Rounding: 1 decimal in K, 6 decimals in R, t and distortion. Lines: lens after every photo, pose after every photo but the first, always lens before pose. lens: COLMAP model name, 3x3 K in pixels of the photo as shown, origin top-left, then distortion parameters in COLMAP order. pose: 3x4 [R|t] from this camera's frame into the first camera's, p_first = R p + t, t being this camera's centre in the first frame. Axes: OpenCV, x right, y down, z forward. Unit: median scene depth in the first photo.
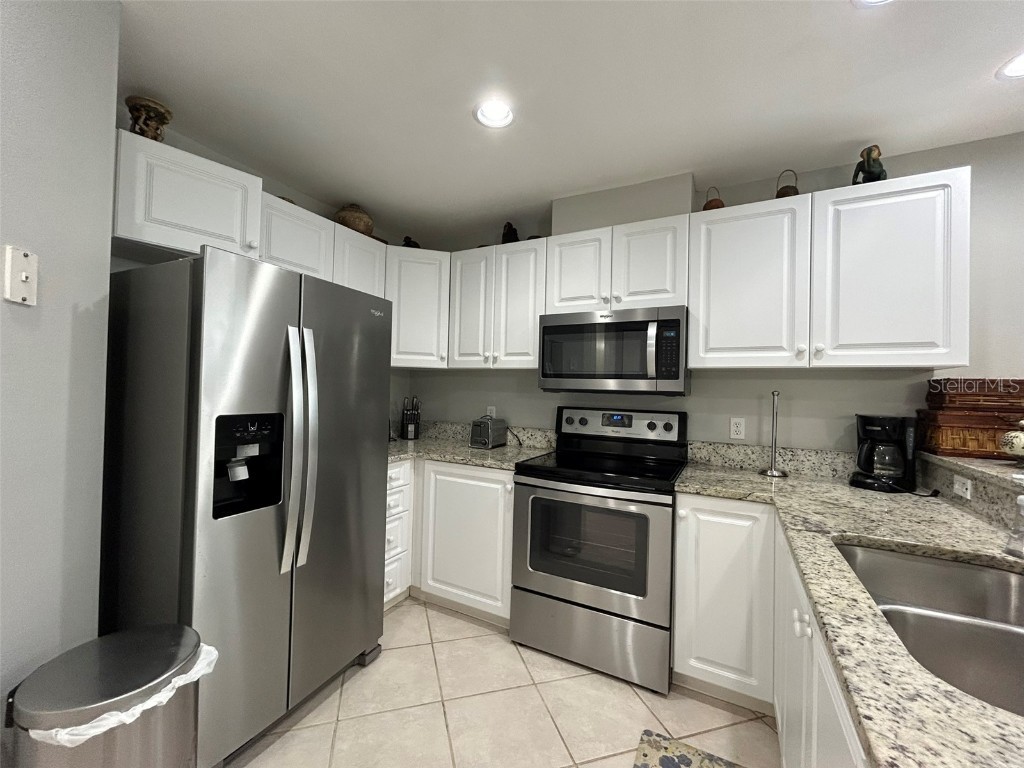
lens RADIAL K [[412.0, 0, 509.8], [0, 412.0, 384.1], [0, 0, 1]] dist [-0.009213, 0.000358]
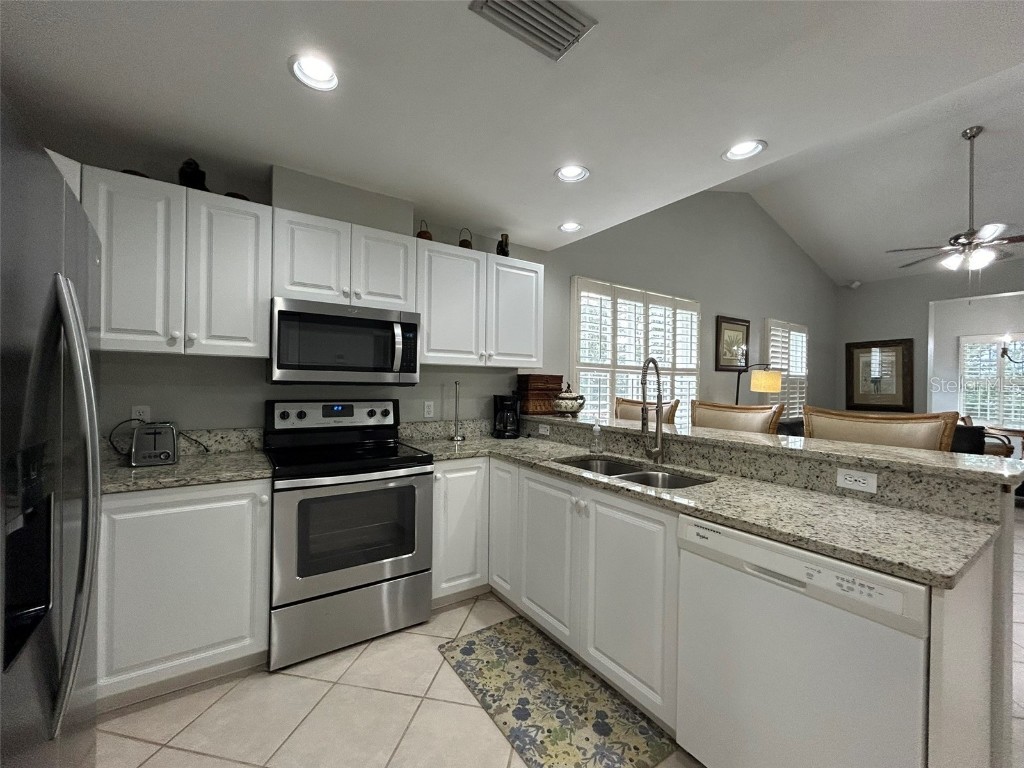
lens RADIAL K [[412.0, 0, 510.9], [0, 412.0, 383.9], [0, 0, 1]] dist [-0.009213, 0.000358]
pose [[0.459205, -0.017753, 0.888153, -0.551522], [-0.013249, 0.999552, 0.026830, -0.015191], [-0.888231, -0.024088, 0.458764, 0.176682]]
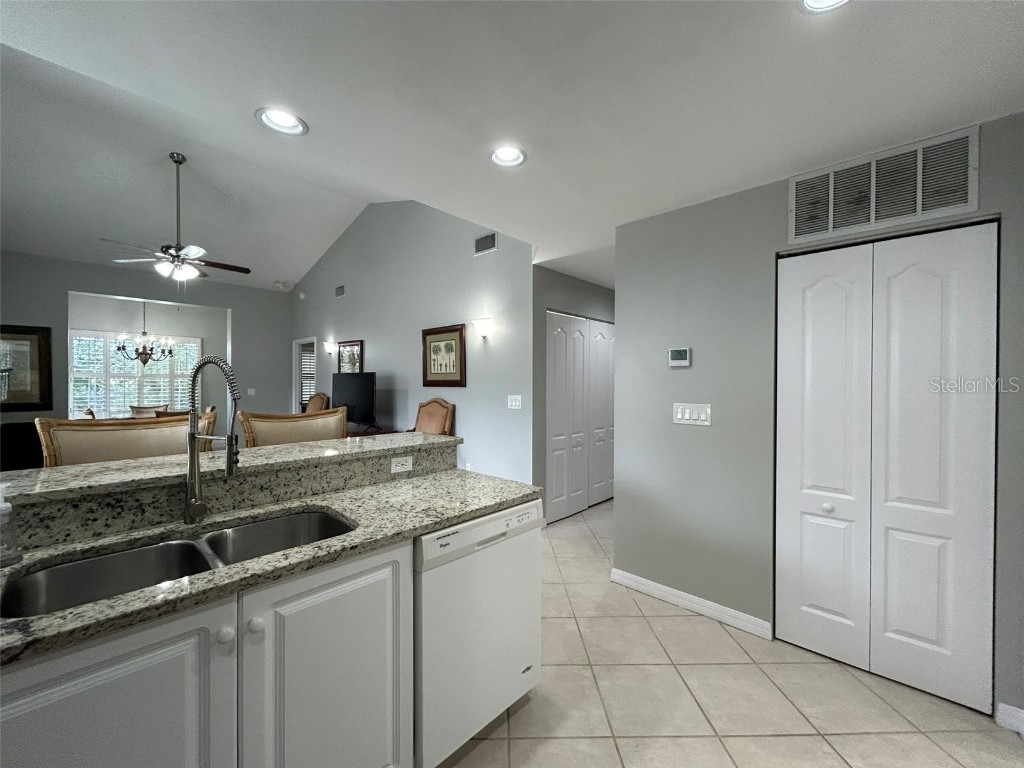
lens RADIAL K [[412.0, 0, 510.6], [0, 412.0, 383.0], [0, 0, 1]] dist [-0.009213, 0.000358]
pose [[-0.963213, -0.025861, 0.267493, -0.100270], [-0.026610, 0.999646, 0.000824, -0.030042], [-0.267420, -0.006324, -0.963559, 0.848626]]
